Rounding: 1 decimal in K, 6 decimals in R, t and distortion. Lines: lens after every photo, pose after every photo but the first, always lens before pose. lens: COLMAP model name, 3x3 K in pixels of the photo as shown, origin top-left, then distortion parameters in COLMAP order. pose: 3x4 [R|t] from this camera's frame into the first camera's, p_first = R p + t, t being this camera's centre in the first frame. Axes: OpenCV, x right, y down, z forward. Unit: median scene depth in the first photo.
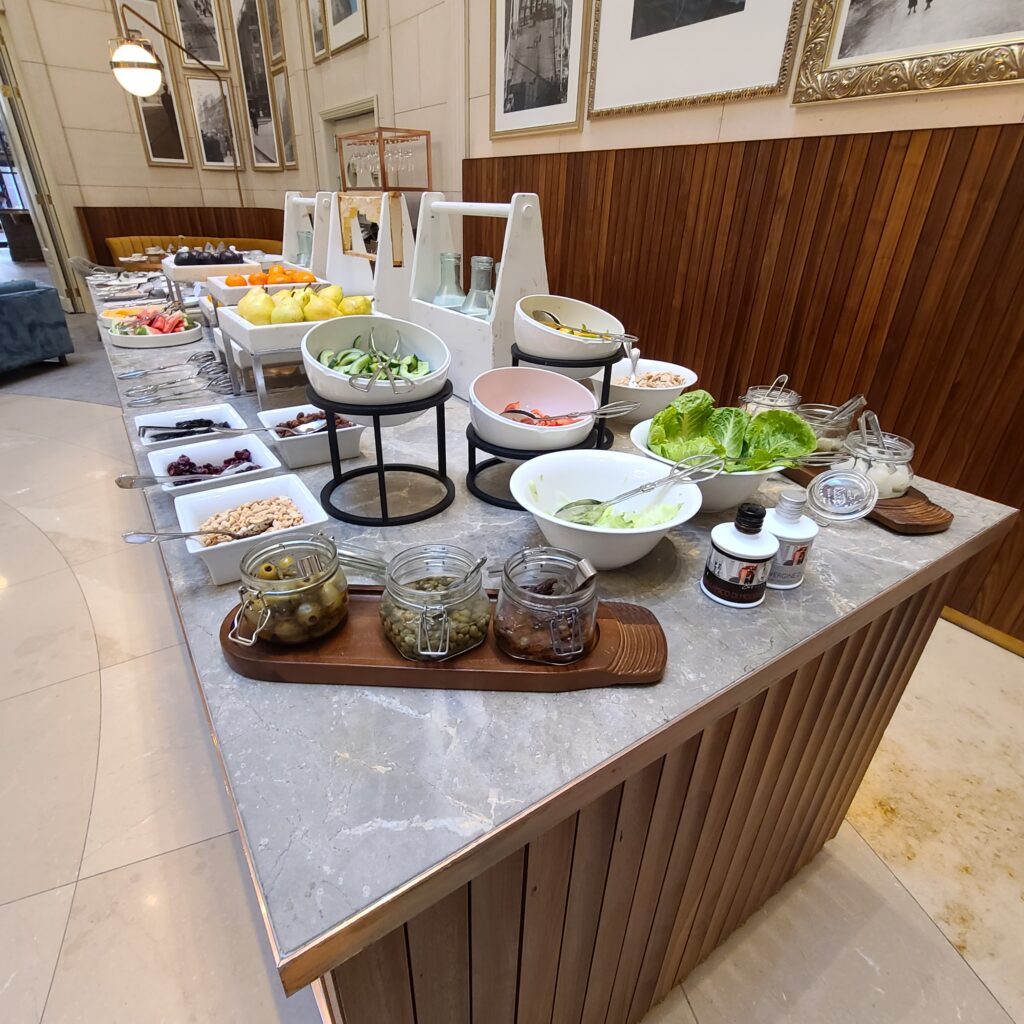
lens RADIAL K [[583.4, 0, 513.0], [0, 583.4, 513.0], [0, 0, 1]] dist [-0.012944, 0.002237]
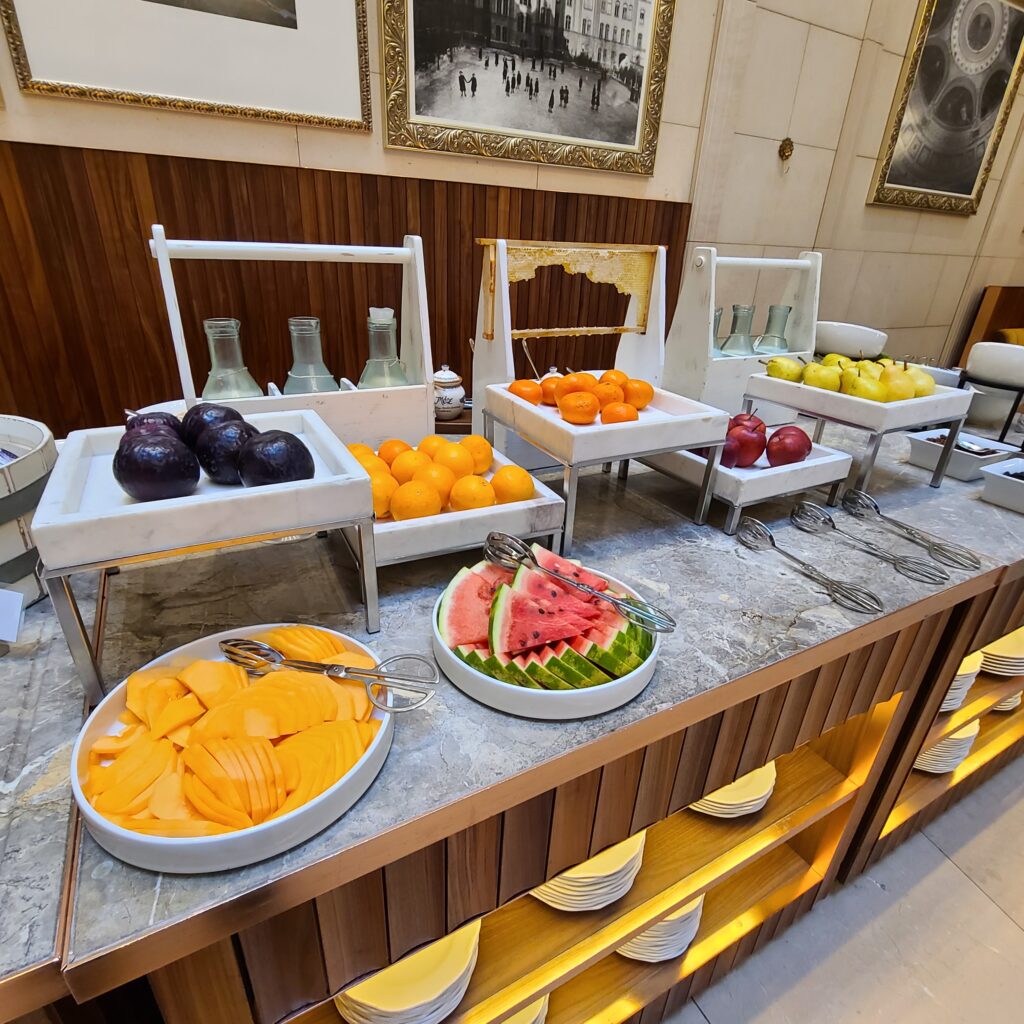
lens RADIAL K [[583.4, 0, 509.2], [0, 583.4, 513.2], [0, 0, 1]] dist [-0.012944, 0.002237]
pose [[0.102175, -0.438271, 0.893017, -0.817291], [0.437267, 0.826124, 0.355412, -0.457693], [-0.893509, 0.354172, 0.276050, 0.797537]]
